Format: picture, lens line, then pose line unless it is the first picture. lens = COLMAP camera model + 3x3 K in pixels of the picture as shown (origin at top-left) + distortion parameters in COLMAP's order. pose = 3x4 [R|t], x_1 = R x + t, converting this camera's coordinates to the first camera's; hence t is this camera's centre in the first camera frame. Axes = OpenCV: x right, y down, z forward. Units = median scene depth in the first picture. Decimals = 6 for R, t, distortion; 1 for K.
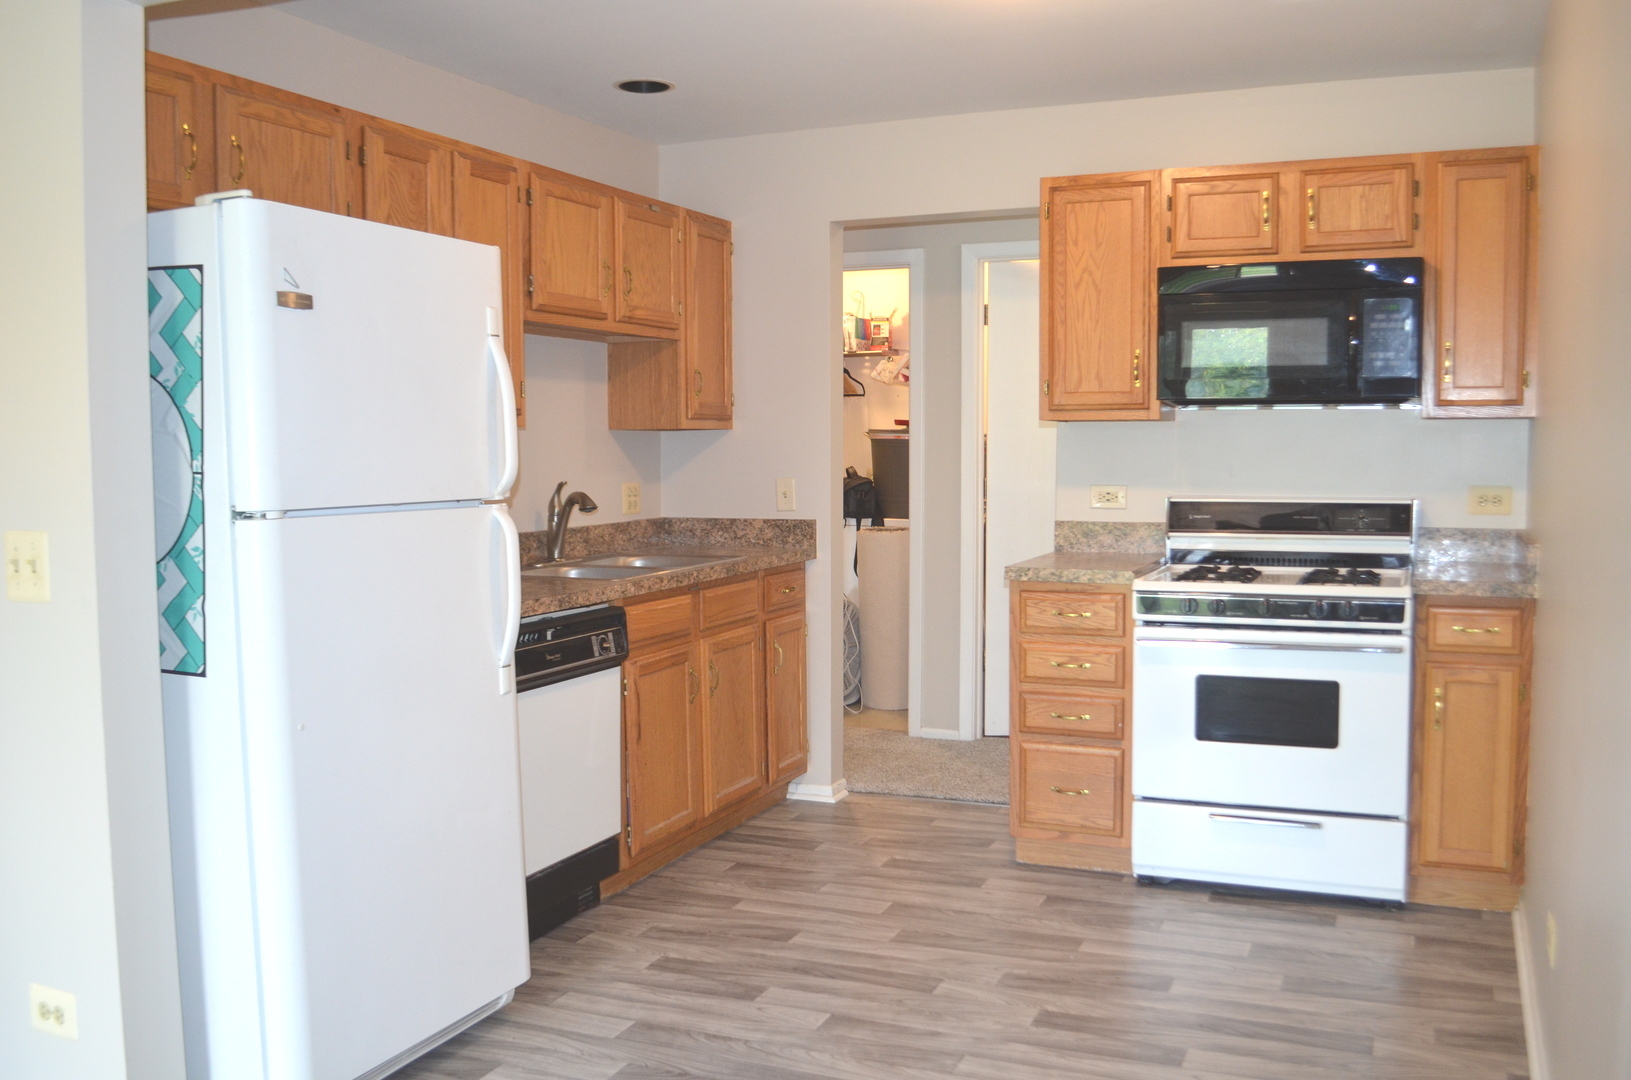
lens RADIAL K [[1412.5, 0, 817.6], [0, 1412.5, 544.1], [0, 0, 1]] dist [-0.072908, 0.016426]
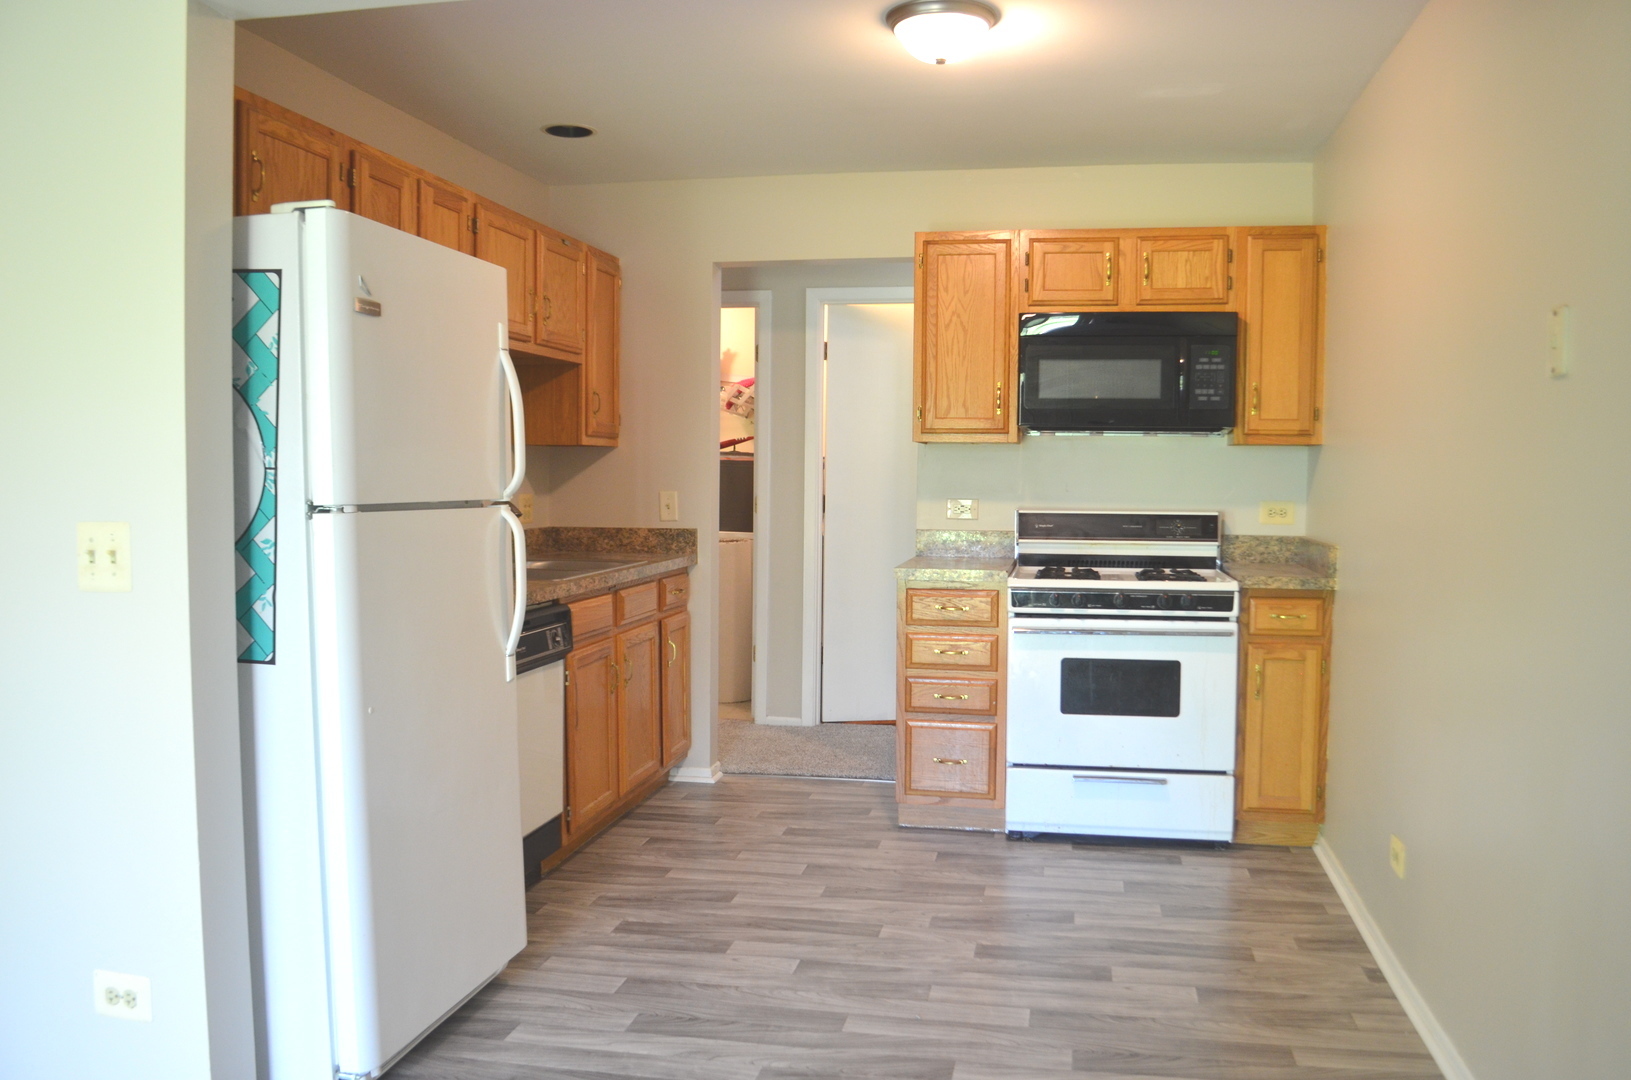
lens RADIAL K [[1278.9, 0, 810.7], [0, 1278.9, 546.6], [0, 0, 1]] dist [-0.078231, 0.012812]
pose [[0.977875, 0.001216, 0.209187, -0.166325], [0.001689, 0.999905, -0.013709, 0.014209], [-0.209183, 0.013759, 0.977780, -0.004671]]
